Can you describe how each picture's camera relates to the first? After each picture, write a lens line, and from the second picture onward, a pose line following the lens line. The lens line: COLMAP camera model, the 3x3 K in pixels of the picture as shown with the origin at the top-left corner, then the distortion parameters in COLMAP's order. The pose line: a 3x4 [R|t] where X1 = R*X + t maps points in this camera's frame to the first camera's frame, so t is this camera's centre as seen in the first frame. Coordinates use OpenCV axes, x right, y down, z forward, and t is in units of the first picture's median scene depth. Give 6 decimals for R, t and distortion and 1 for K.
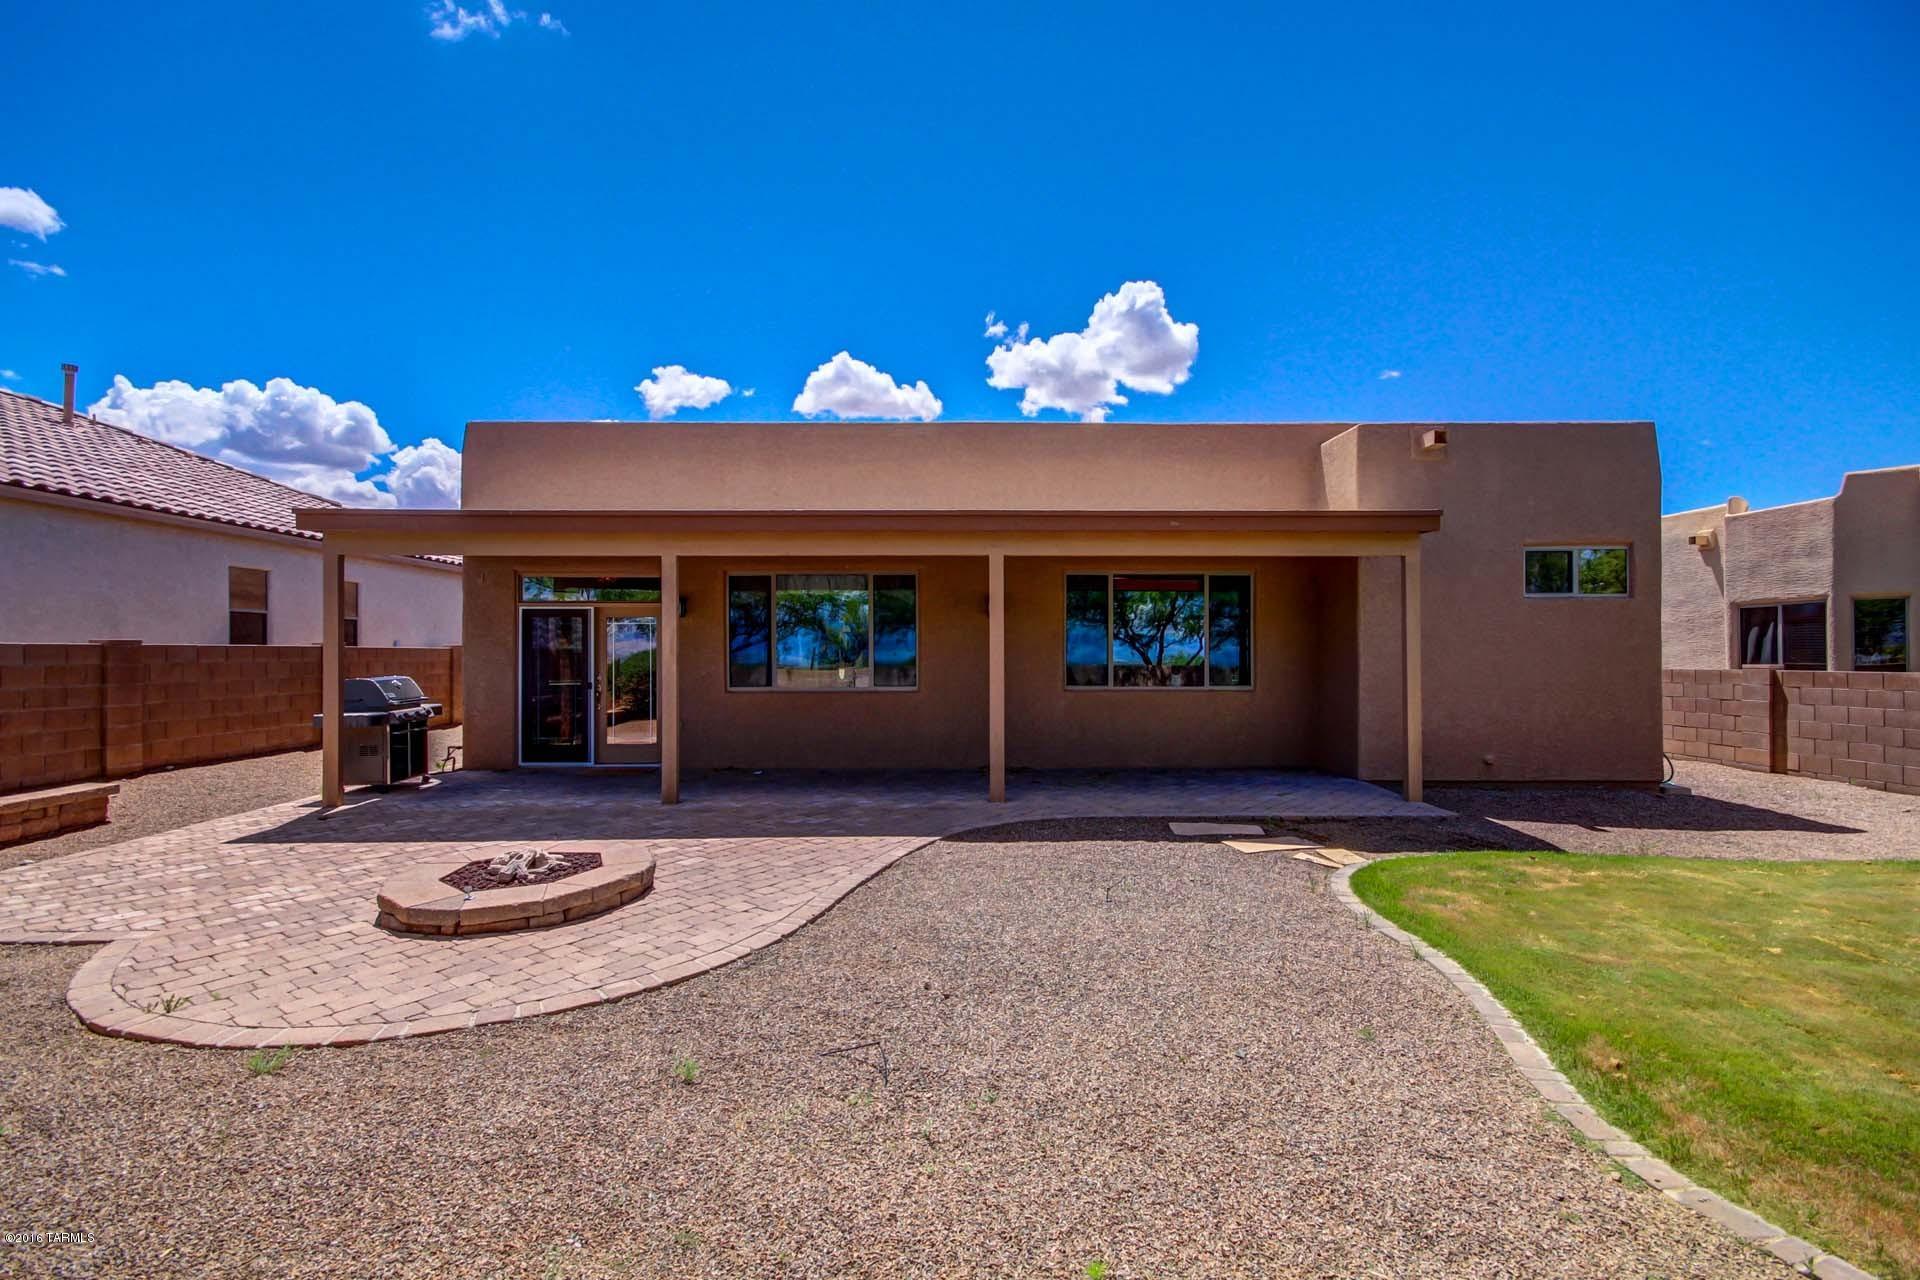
lens RADIAL K [[862.6, 0, 960.3], [0, 862.6, 647.2], [0, 0, 1]] dist [-0.004409, 0.000235]
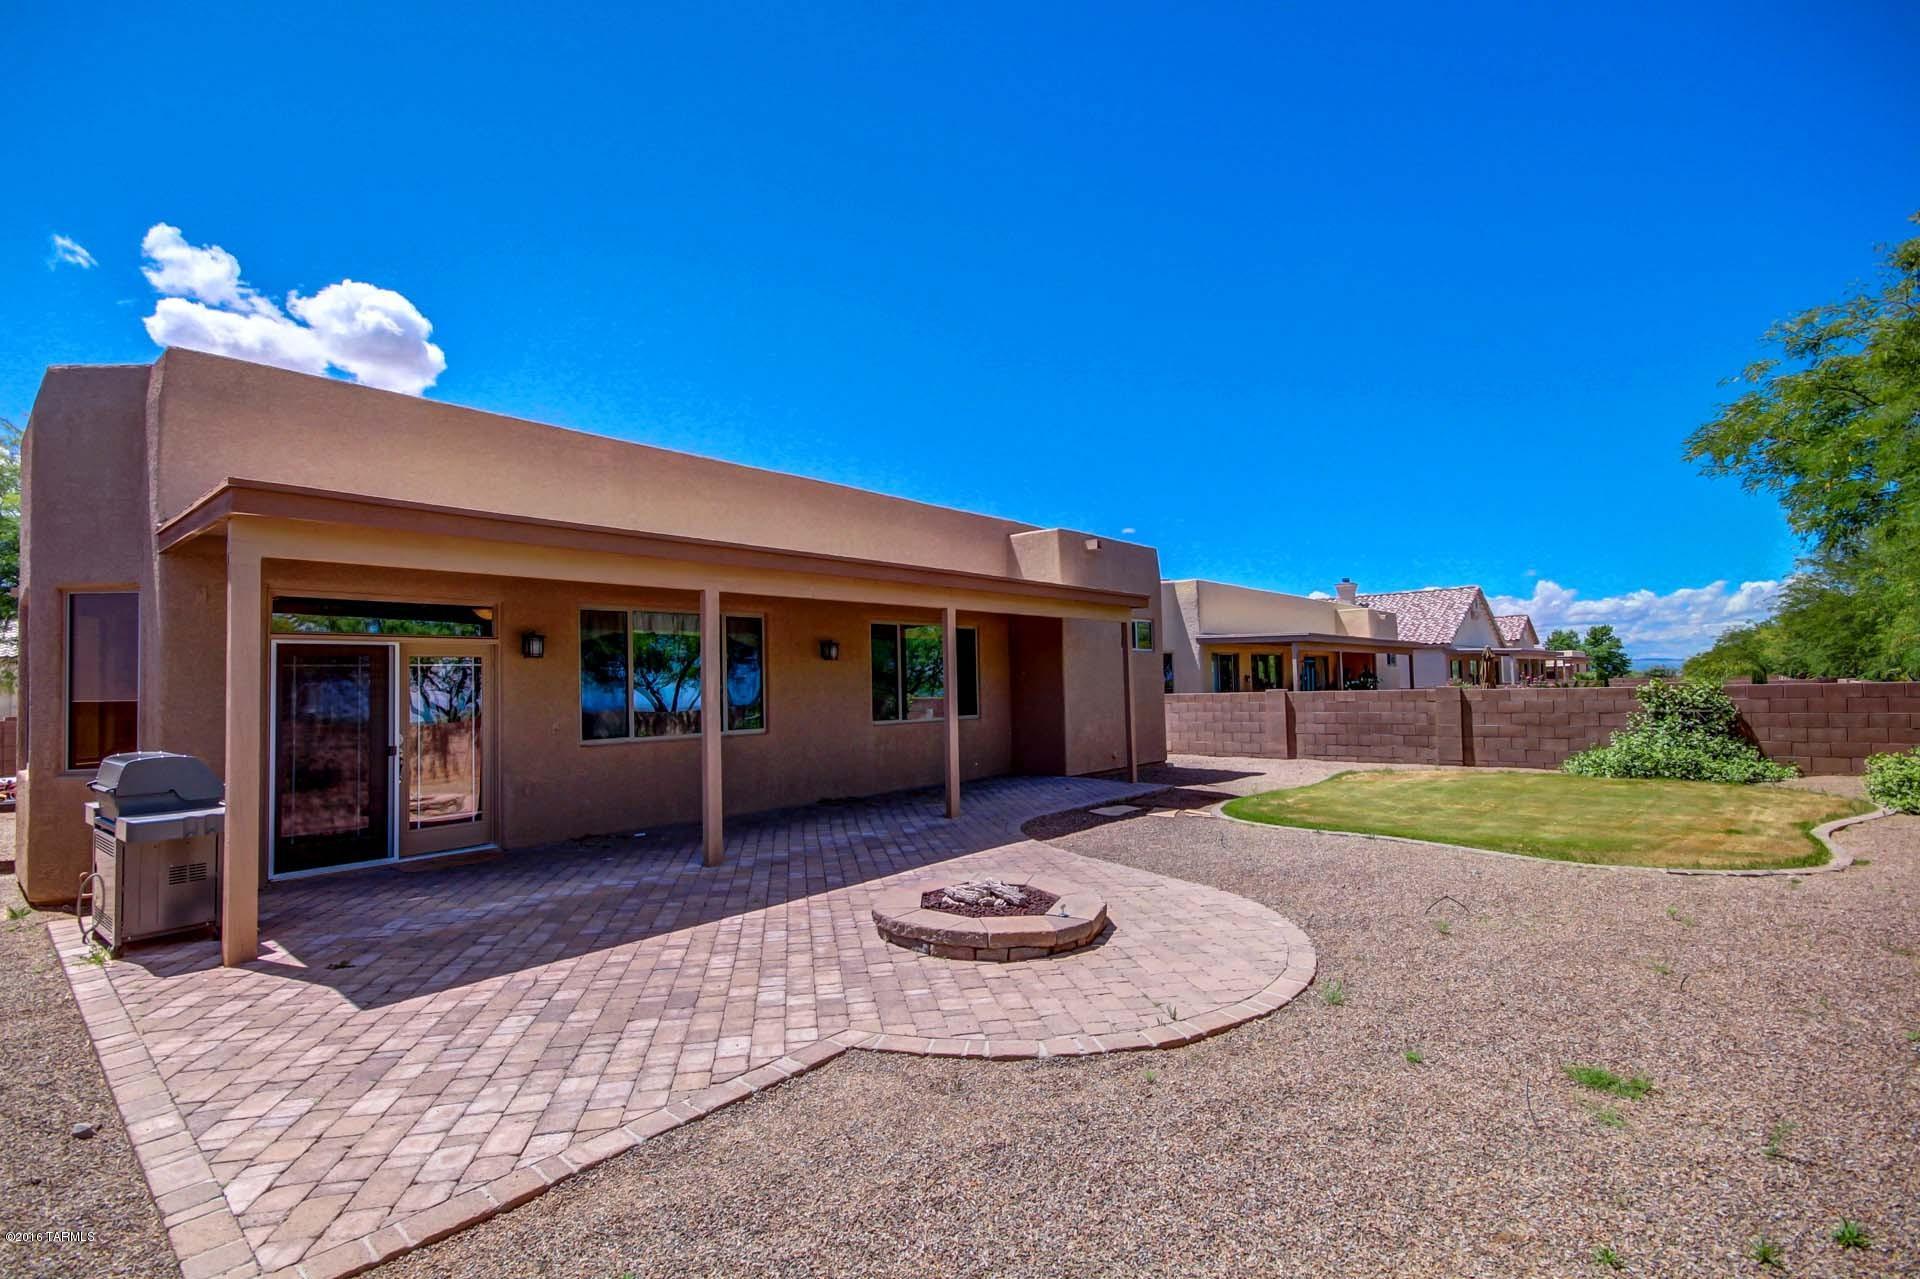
lens RADIAL K [[862.6, 0, 955.8], [0, 862.6, 646.0], [0, 0, 1]] dist [-0.004409, 0.000235]
pose [[0.675198, 0.024020, 0.737245, -0.731294], [-0.000175, 0.999475, -0.032404, -0.013937], [-0.737636, 0.021750, 0.674848, 0.157171]]
